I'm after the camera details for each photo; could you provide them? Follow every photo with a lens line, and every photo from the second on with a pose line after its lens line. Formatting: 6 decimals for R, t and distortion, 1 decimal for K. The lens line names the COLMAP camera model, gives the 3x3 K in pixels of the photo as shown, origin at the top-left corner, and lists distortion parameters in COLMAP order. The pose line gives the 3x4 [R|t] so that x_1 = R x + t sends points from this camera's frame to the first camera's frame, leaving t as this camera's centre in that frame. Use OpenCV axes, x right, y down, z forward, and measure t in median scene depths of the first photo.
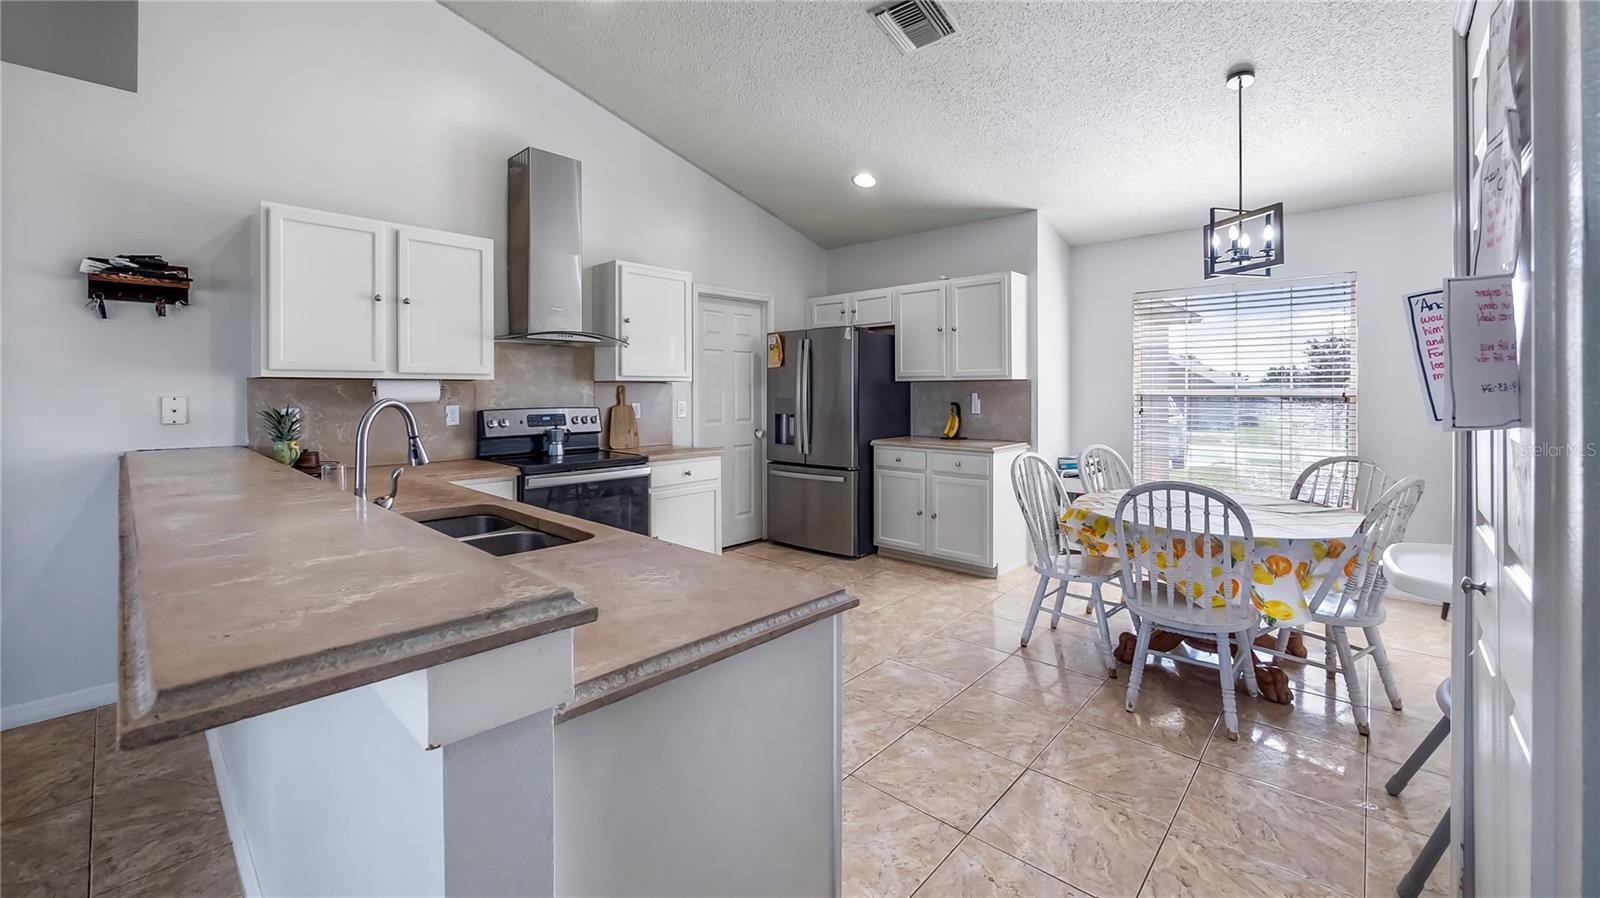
lens RADIAL K [[653.5, 0, 798.5], [0, 653.5, 394.3], [0, 0, 1]] dist [-0.000736, -0.000095]
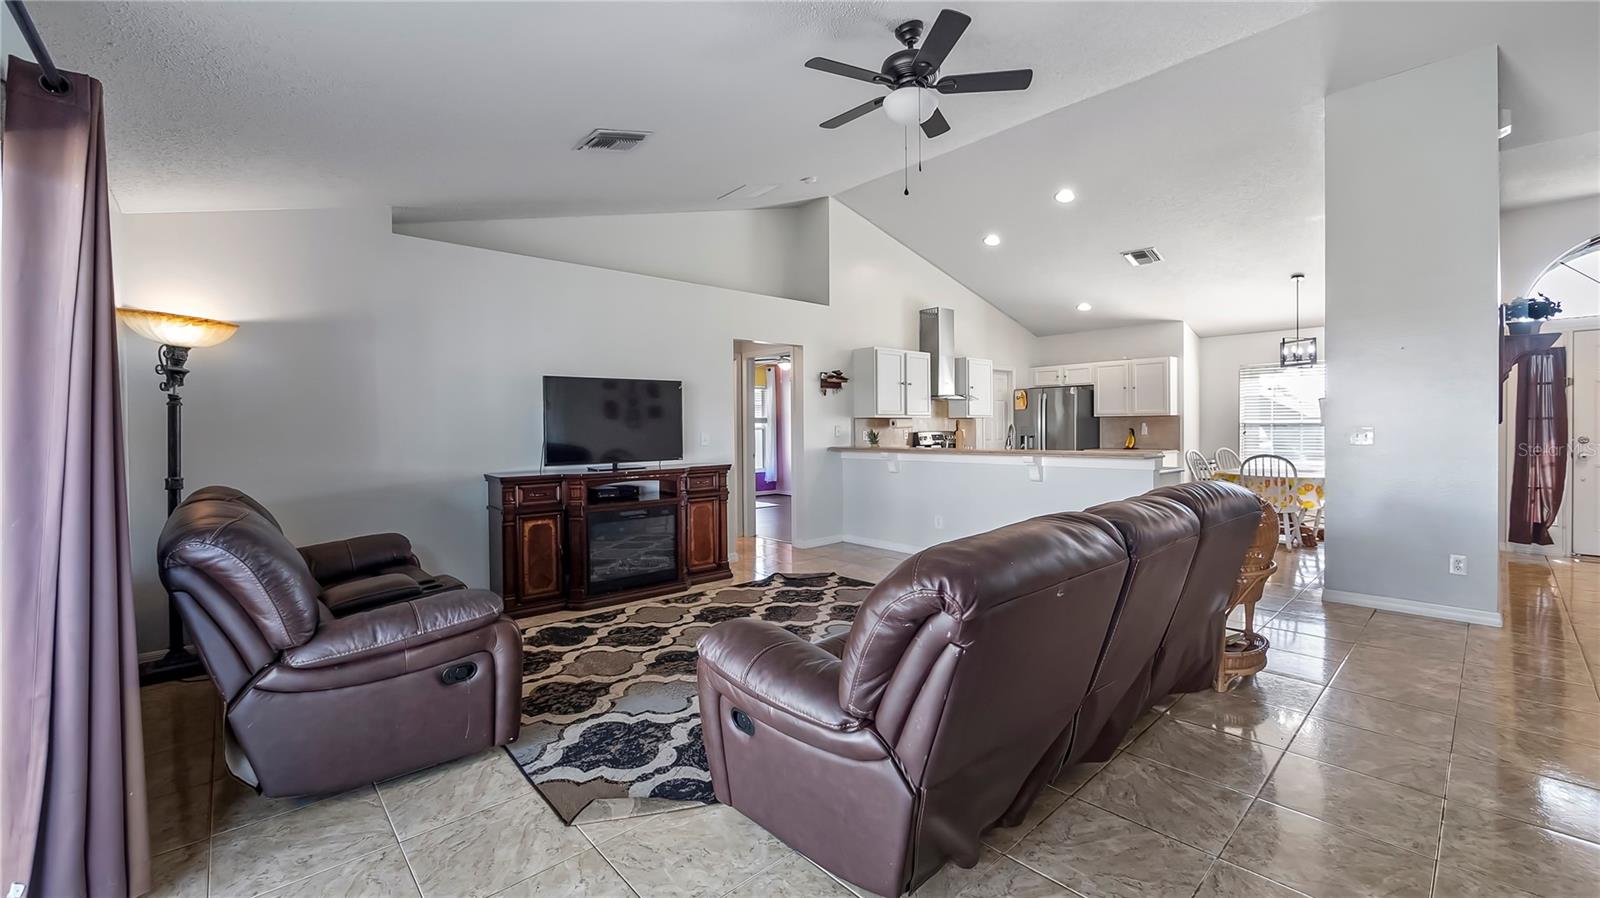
lens RADIAL K [[644.9, 0, 798.9], [0, 644.9, 433.5], [0, 0, 1]] dist [-0.002969, -0.000330]
pose [[0.994809, -0.005048, -0.101632, -0.595602], [0.005963, 0.999944, 0.008696, 0.007730], [0.101583, -0.009256, 0.994784, -1.022910]]
